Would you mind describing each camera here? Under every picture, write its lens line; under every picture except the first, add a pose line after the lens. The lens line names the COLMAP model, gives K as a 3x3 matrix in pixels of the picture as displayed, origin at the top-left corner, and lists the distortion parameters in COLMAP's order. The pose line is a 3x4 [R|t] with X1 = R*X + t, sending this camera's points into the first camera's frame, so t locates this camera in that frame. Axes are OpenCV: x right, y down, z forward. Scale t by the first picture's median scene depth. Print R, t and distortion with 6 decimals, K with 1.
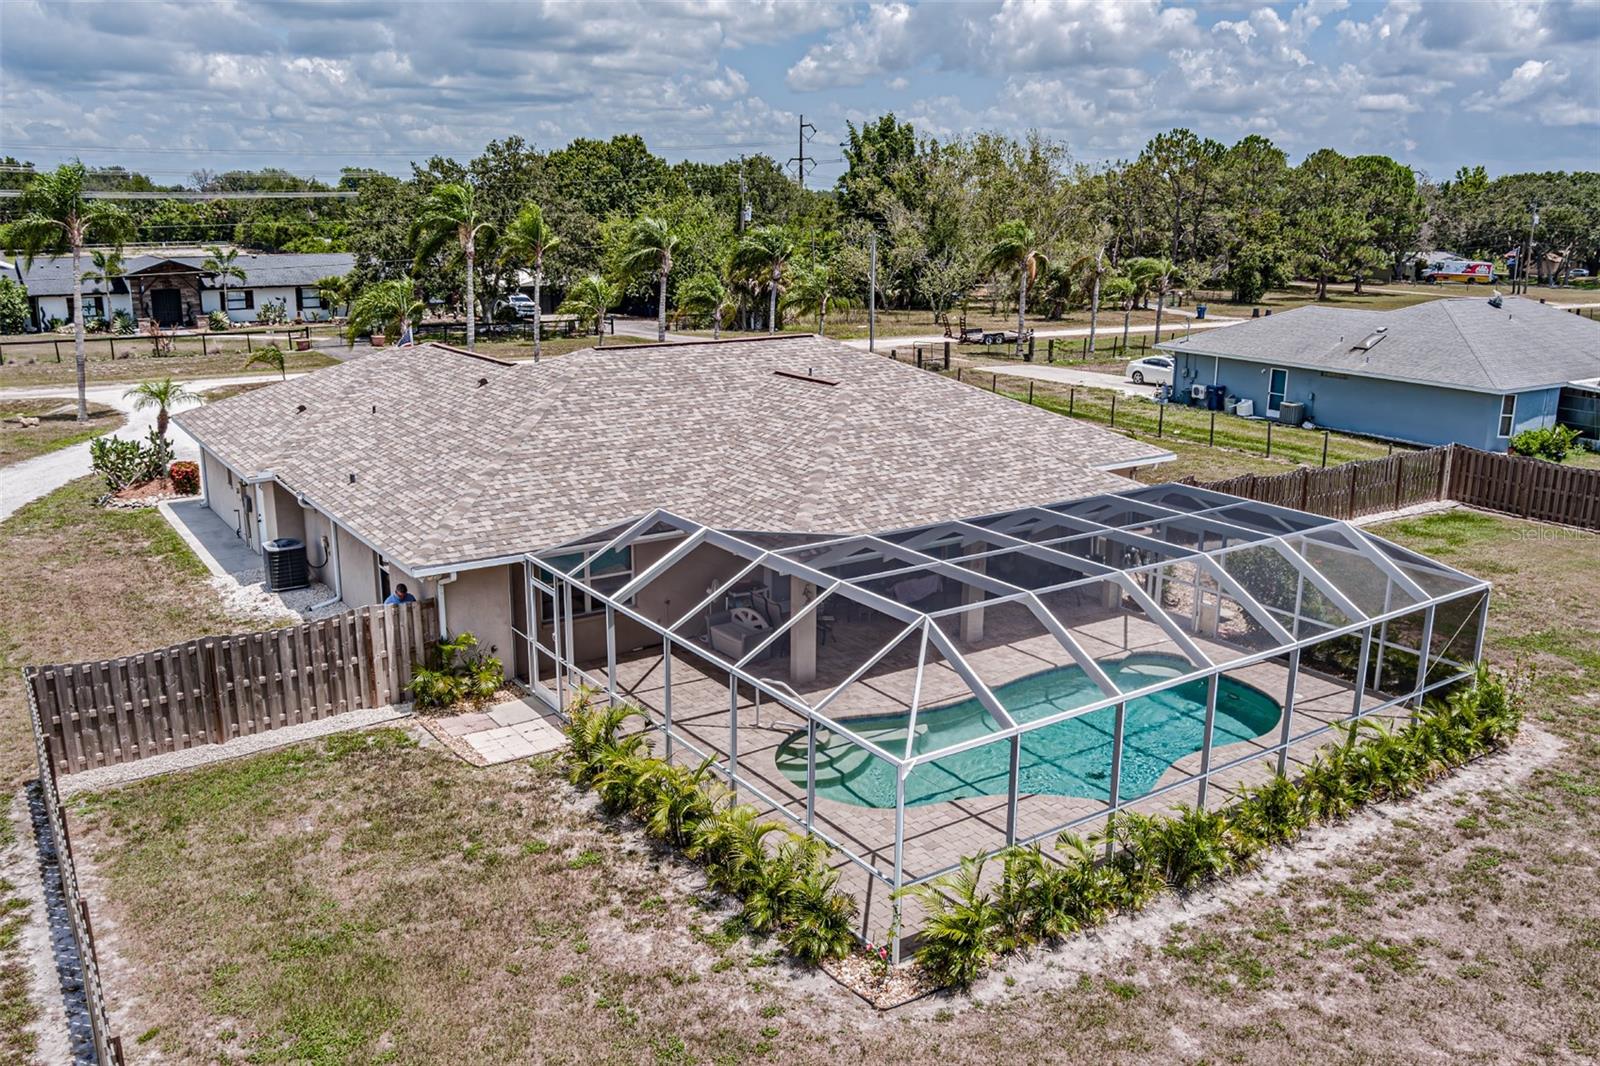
lens RADIAL K [[1288.7, 0, 796.5], [0, 1288.7, 541.9], [0, 0, 1]] dist [-0.067144, 0.011505]
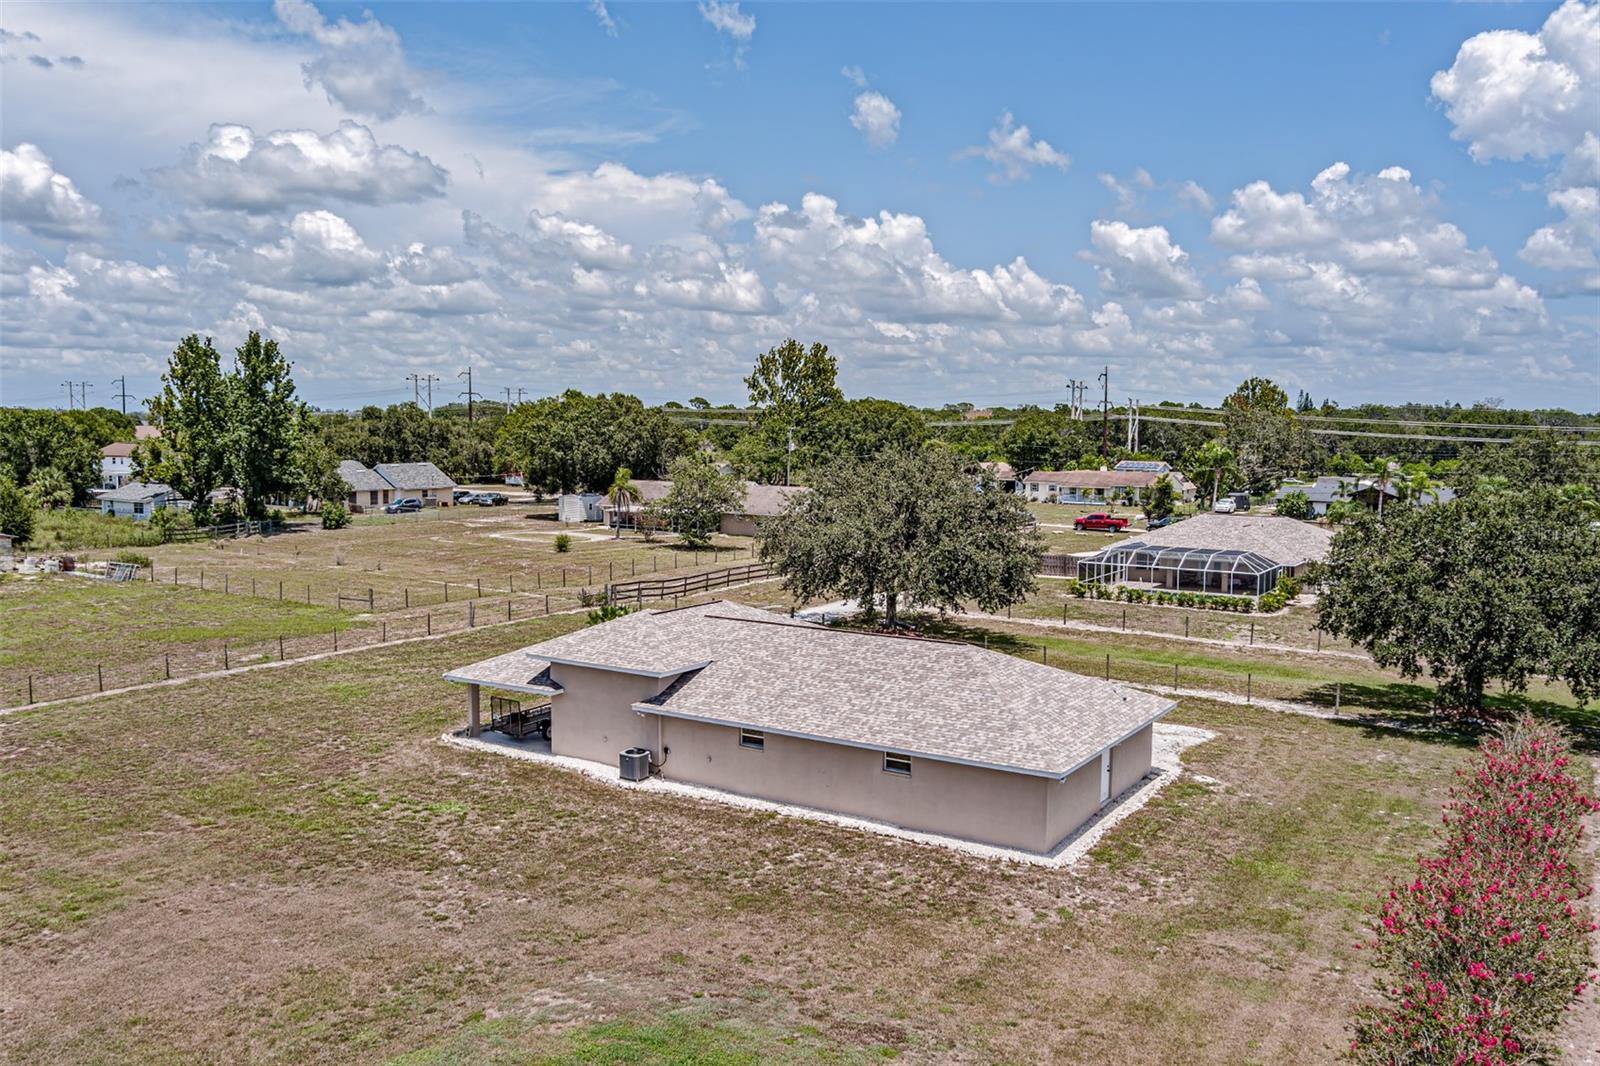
lens RADIAL K [[1288.7, 0, 803.6], [0, 1288.7, 534.4], [0, 0, 1]] dist [-0.067144, 0.011505]
pose [[0.386464, 0.074721, -0.919273, 0.902199], [-0.239008, 0.970778, -0.021572, 0.084068], [0.890798, 0.228050, 0.393030, -0.462088]]
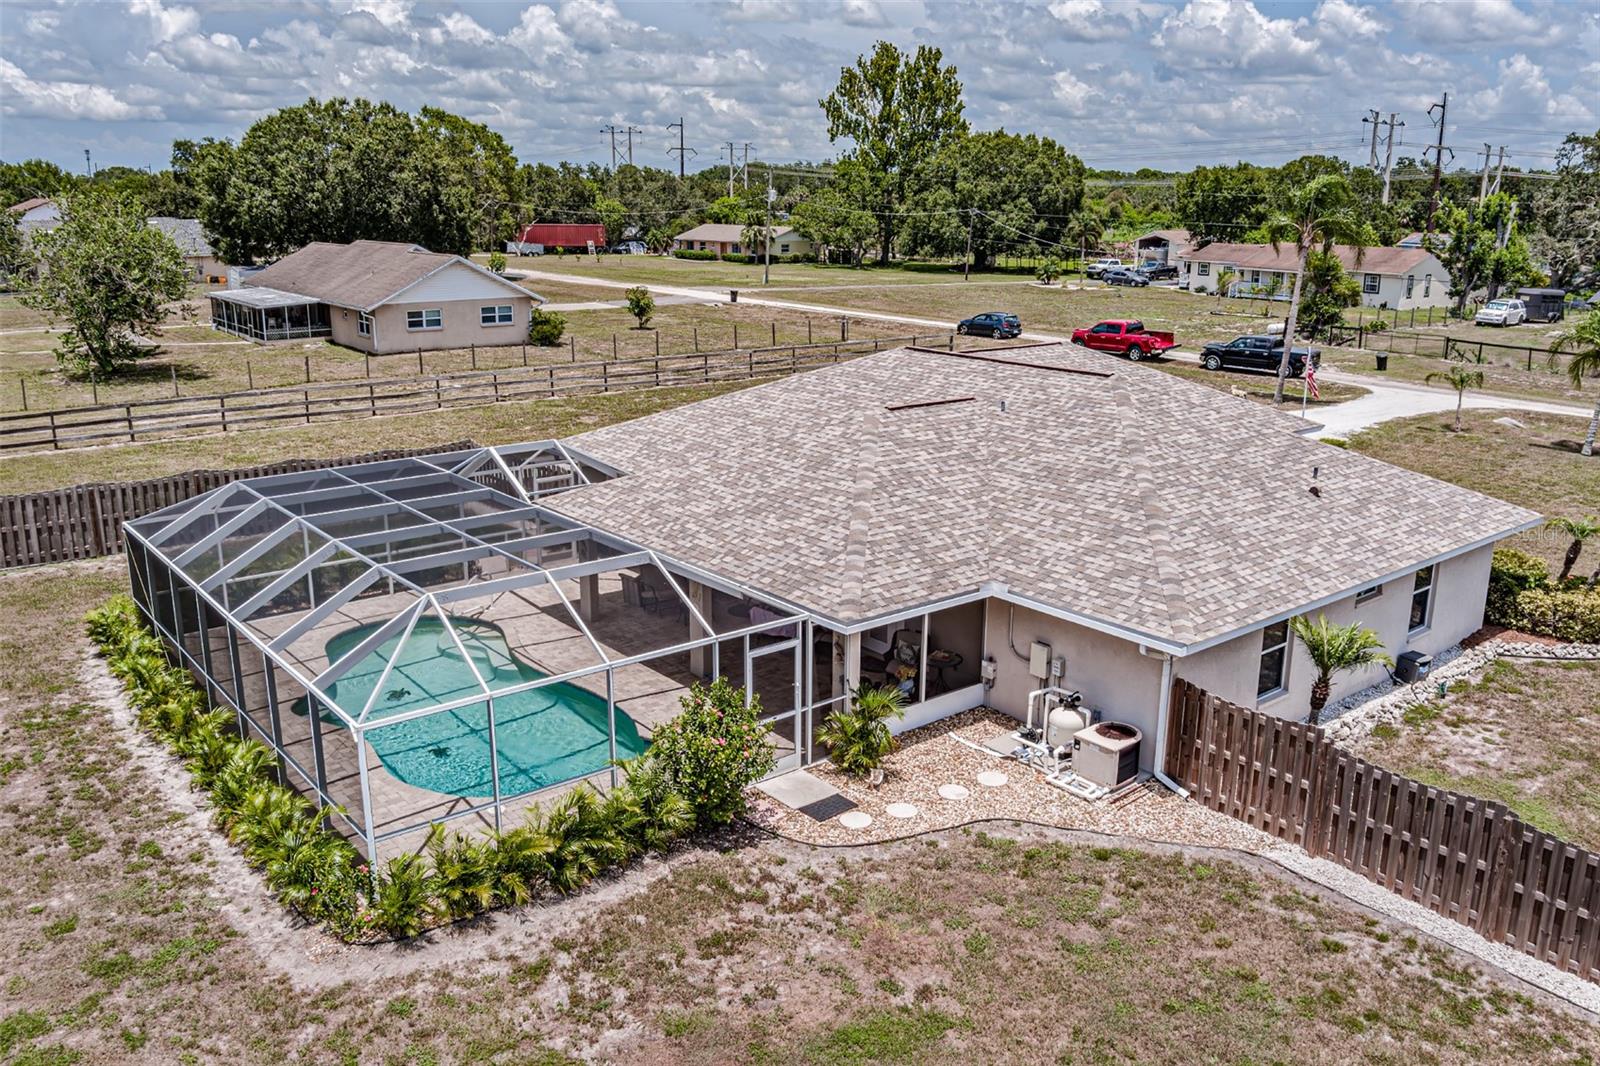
lens RADIAL K [[1288.7, 0, 793.1], [0, 1288.7, 541.4], [0, 0, 1]] dist [-0.067144, 0.011505]
pose [[0.074304, 0.253167, -0.964565, 0.306121], [-0.260458, 0.938593, 0.226286, -0.073203], [0.962622, 0.234414, 0.135681, 0.273660]]
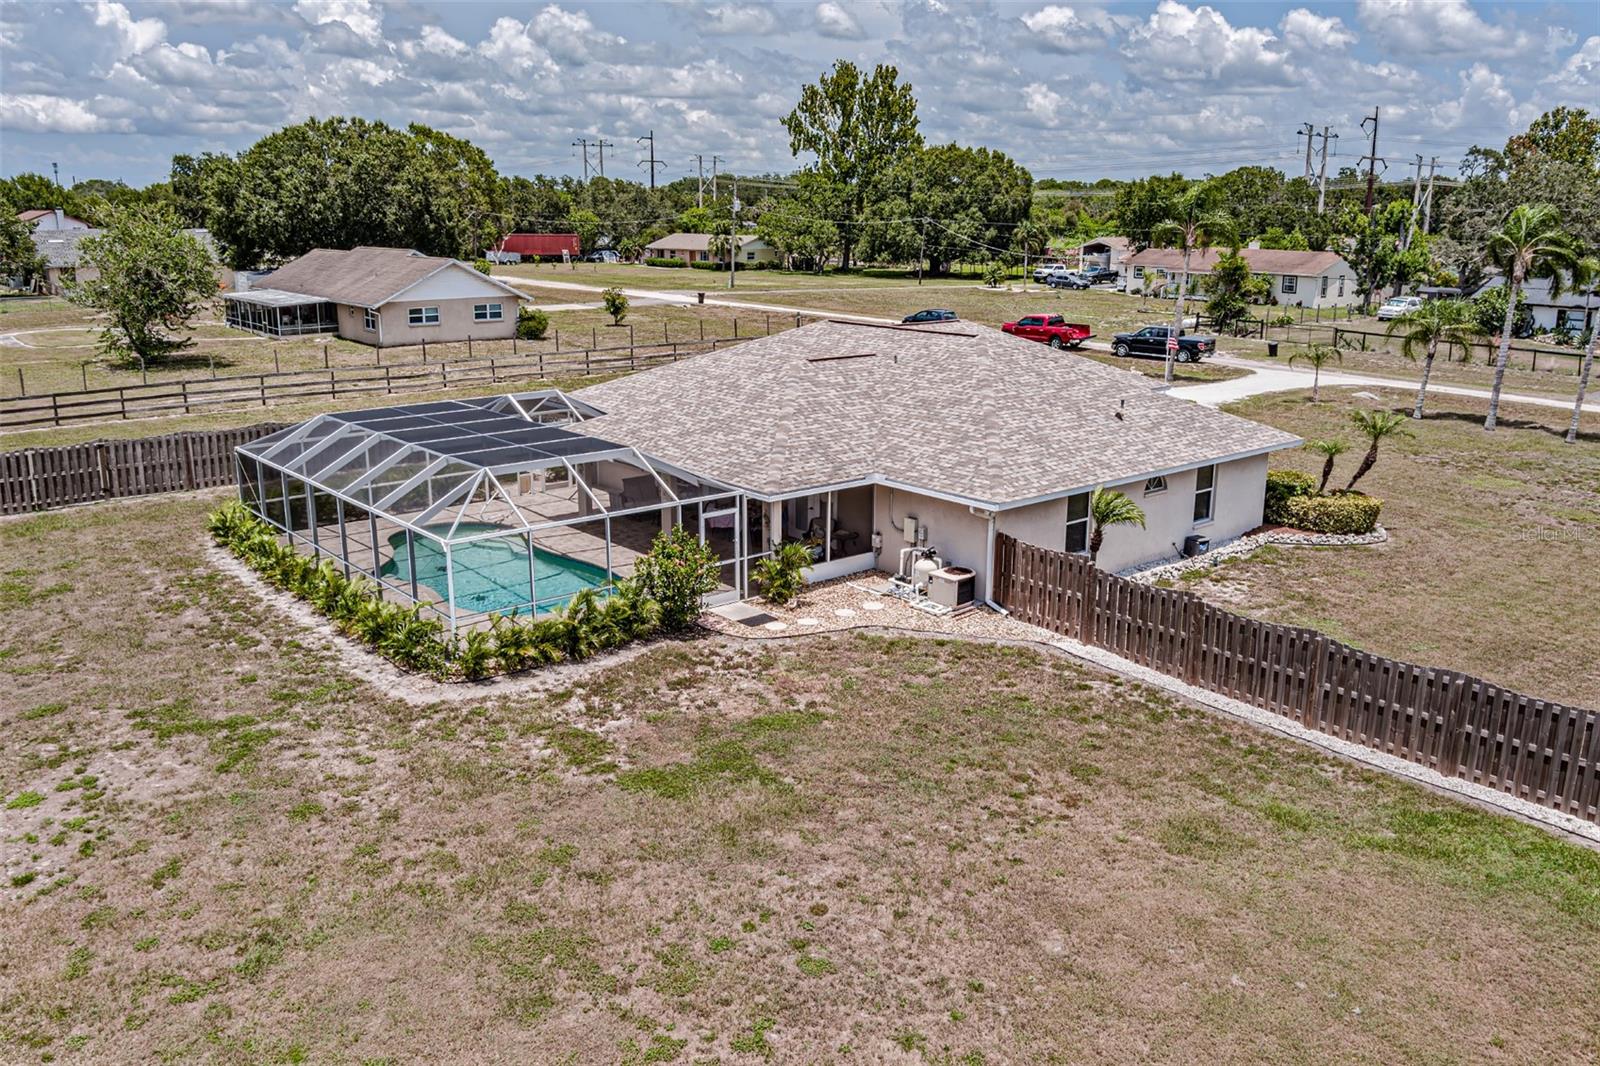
lens RADIAL K [[1288.7, 0, 791.9], [0, 1288.7, 538.2], [0, 0, 1]] dist [-0.067144, 0.011505]
pose [[0.095829, 0.242319, -0.965452, 0.412269], [-0.257805, 0.942863, 0.211060, -0.071295], [0.961433, 0.228672, 0.152825, 0.274642]]
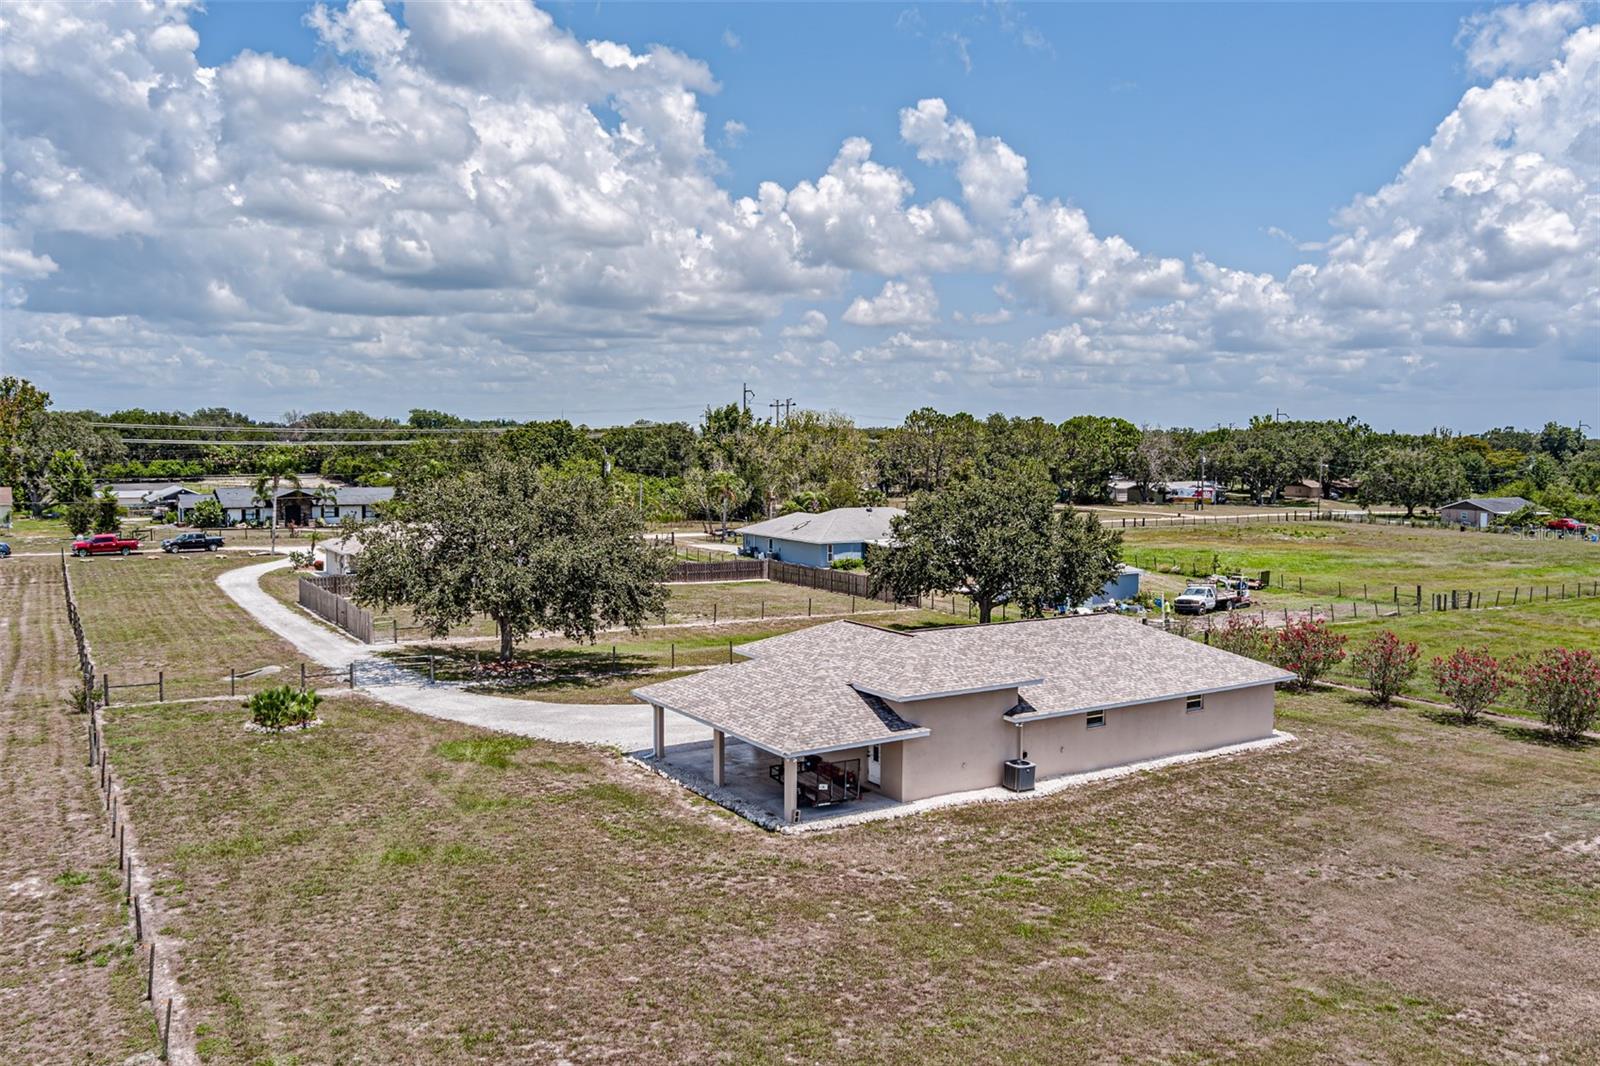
lens RADIAL K [[1288.7, 0, 792.5], [0, 1288.7, 531.0], [0, 0, 1]] dist [-0.067144, 0.011505]
pose [[0.998883, 0.001349, -0.047235, 0.338555], [-0.009883, 0.983450, -0.180908, 0.176561], [0.046209, 0.181173, 0.982365, -0.839056]]
